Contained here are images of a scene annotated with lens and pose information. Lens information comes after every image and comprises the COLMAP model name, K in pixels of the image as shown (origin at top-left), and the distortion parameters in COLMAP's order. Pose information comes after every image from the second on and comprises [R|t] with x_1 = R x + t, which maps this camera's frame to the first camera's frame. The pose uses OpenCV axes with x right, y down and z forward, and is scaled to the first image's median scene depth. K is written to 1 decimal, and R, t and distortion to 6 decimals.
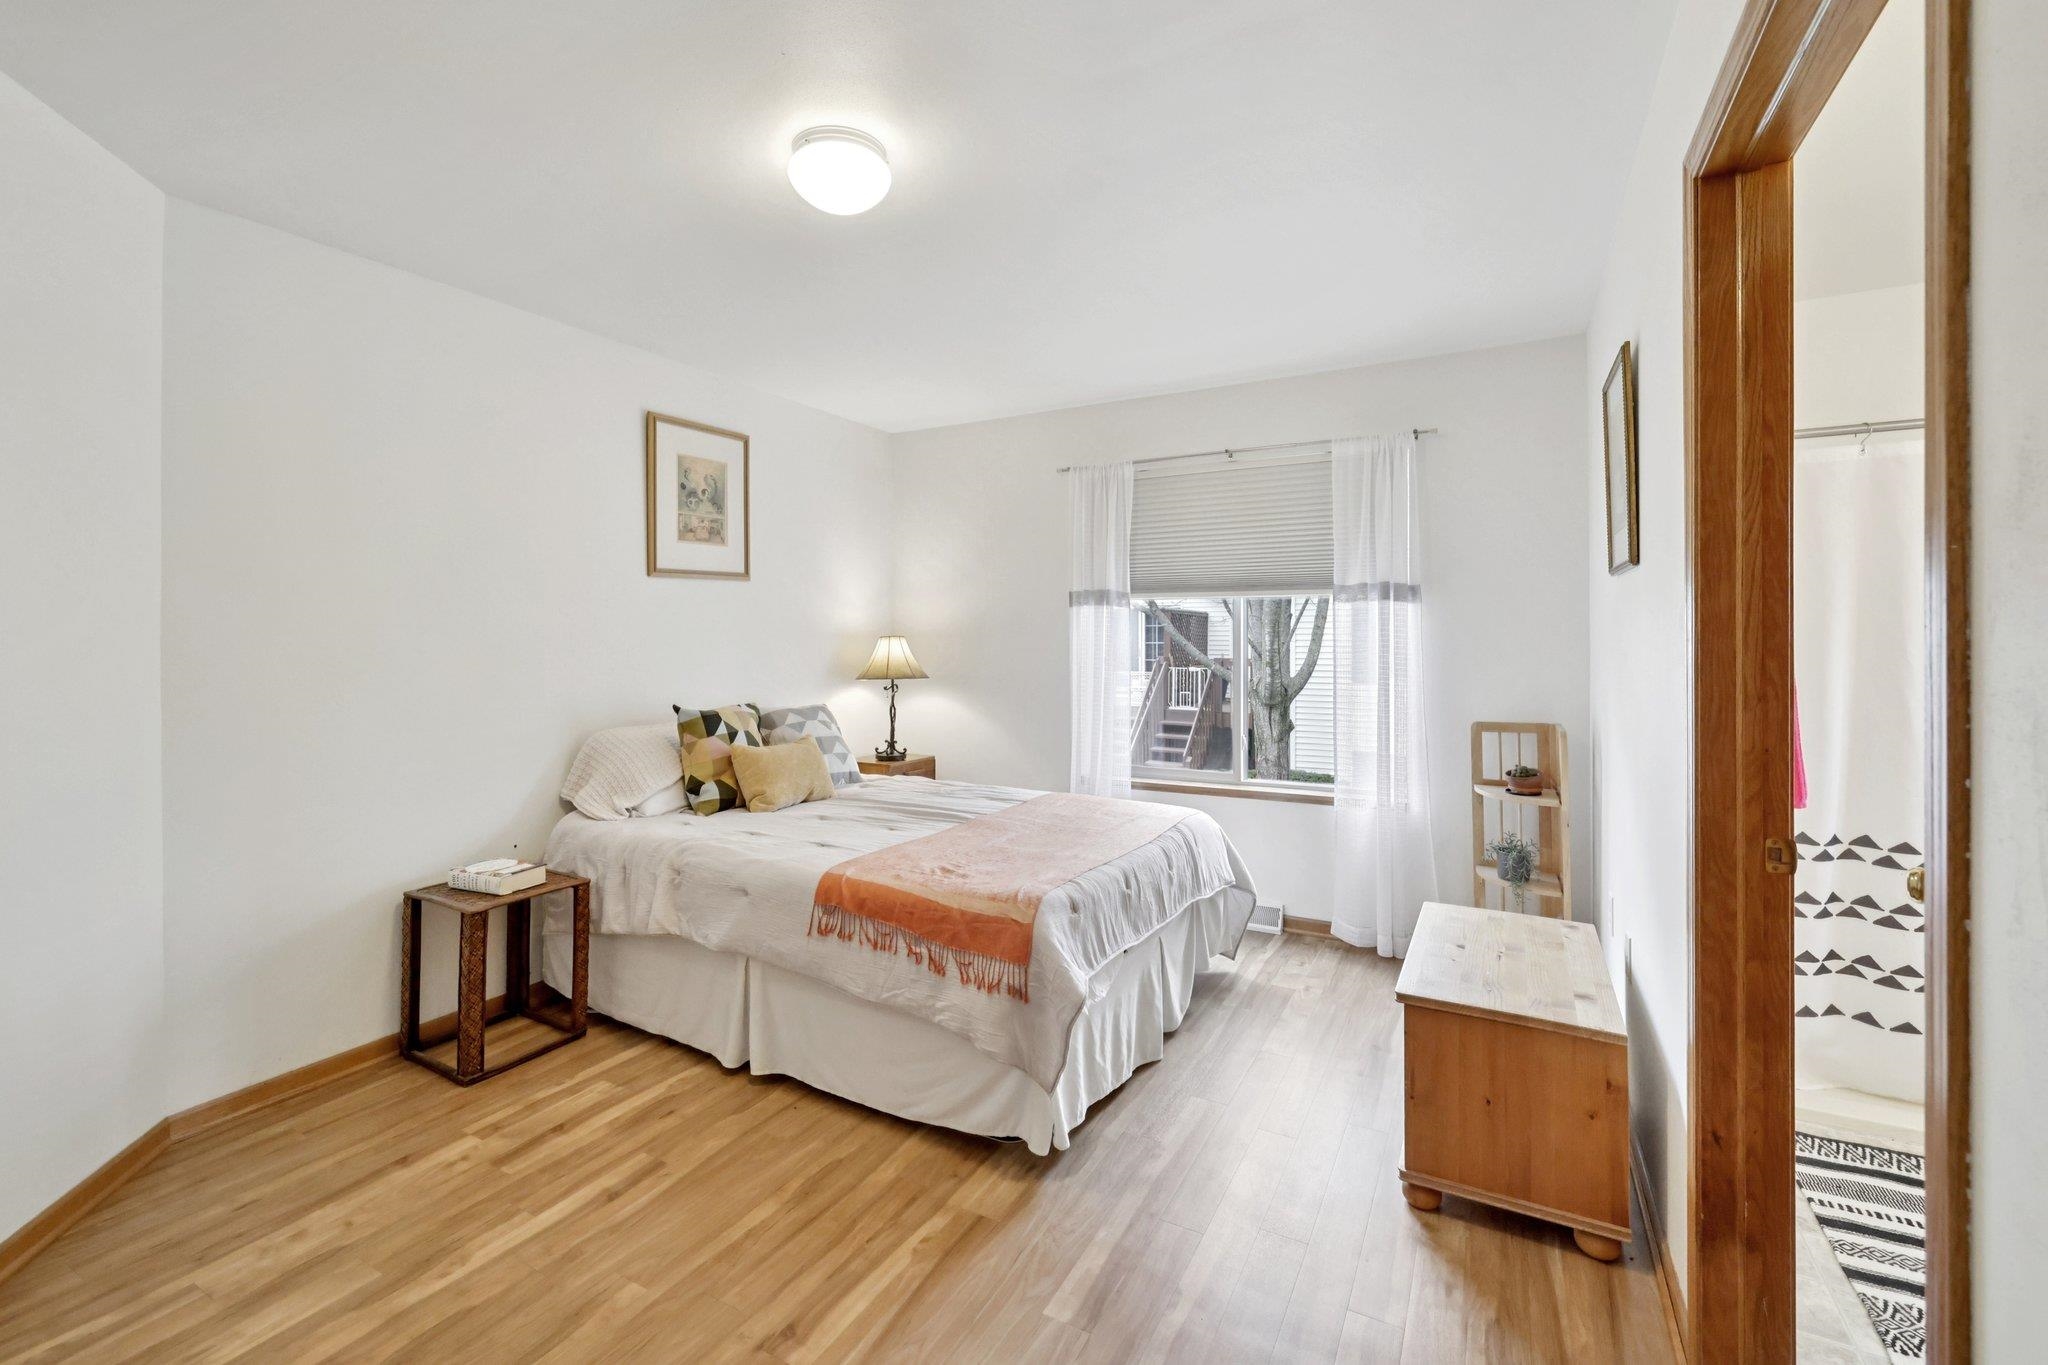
lens RADIAL K [[876.0, 0, 1019.1], [0, 876.0, 640.2], [0, 0, 1]] dist [-0.003168, 0.000543]
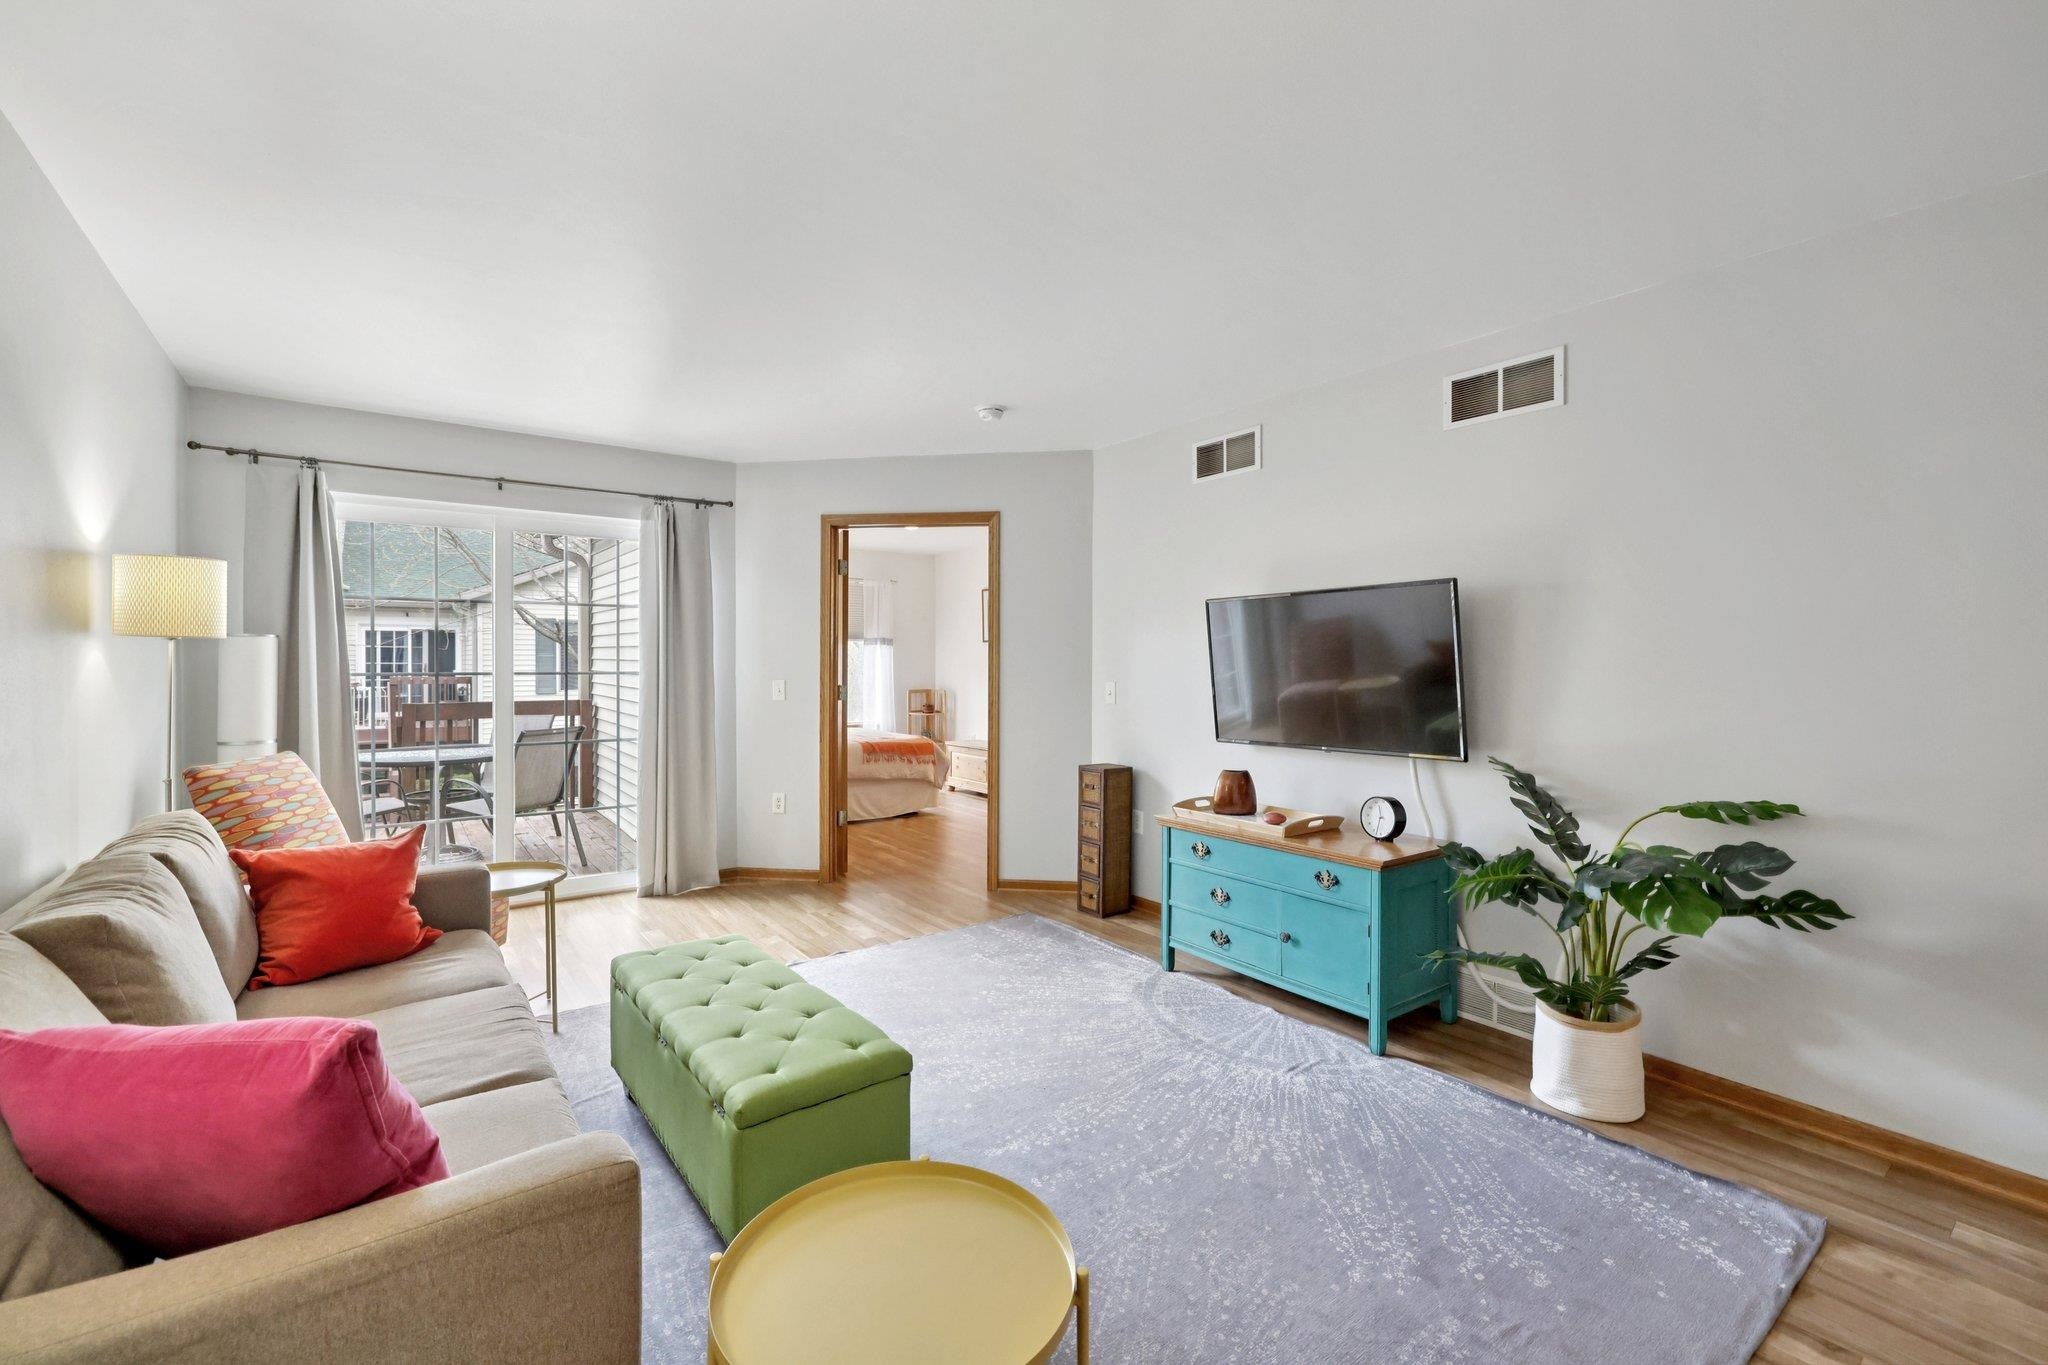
lens RADIAL K [[866.7, 0, 1013.9], [0, 866.7, 666.8], [0, 0, 1]] dist [0.000862, 0.000418]
pose [[0.415691, -0.003212, 0.909500, -2.221616], [-0.004811, 0.999972, 0.005731, 0.003809], [-0.909493, -0.006757, 0.415664, -0.524352]]
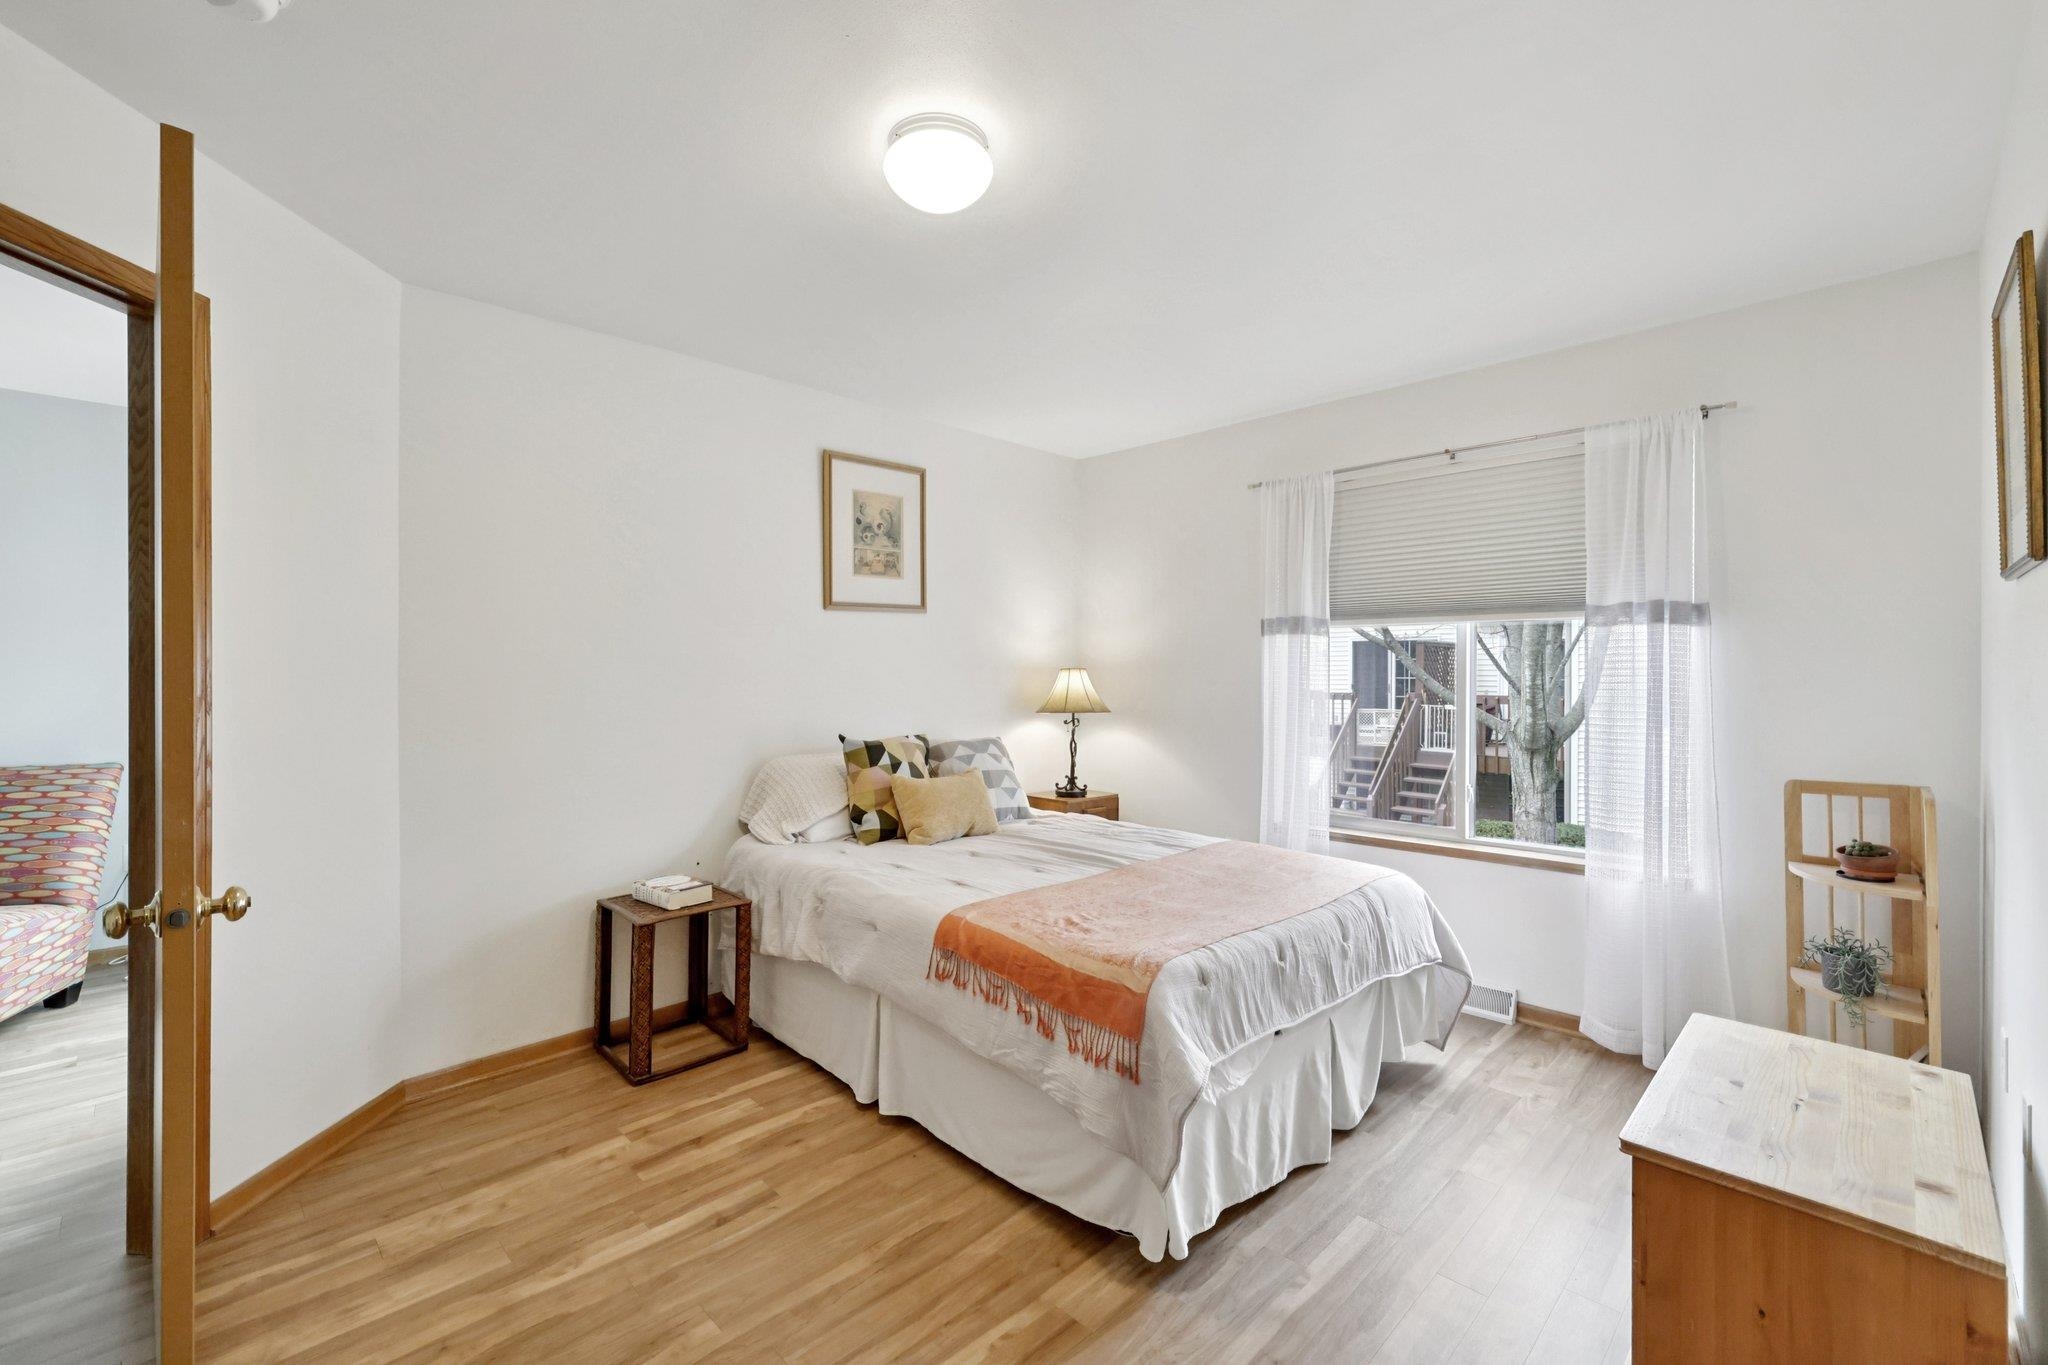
lens RADIAL K [[863.6, 0, 1017.4], [0, 863.6, 679.2], [0, 0, 1]] dist [-0.002059, 0.000417]
pose [[0.959981, 0.004362, -0.280031, 0.100049], [-0.002905, 0.999980, 0.005618, 0.003482], [0.280050, -0.004580, 0.959974, 0.104337]]
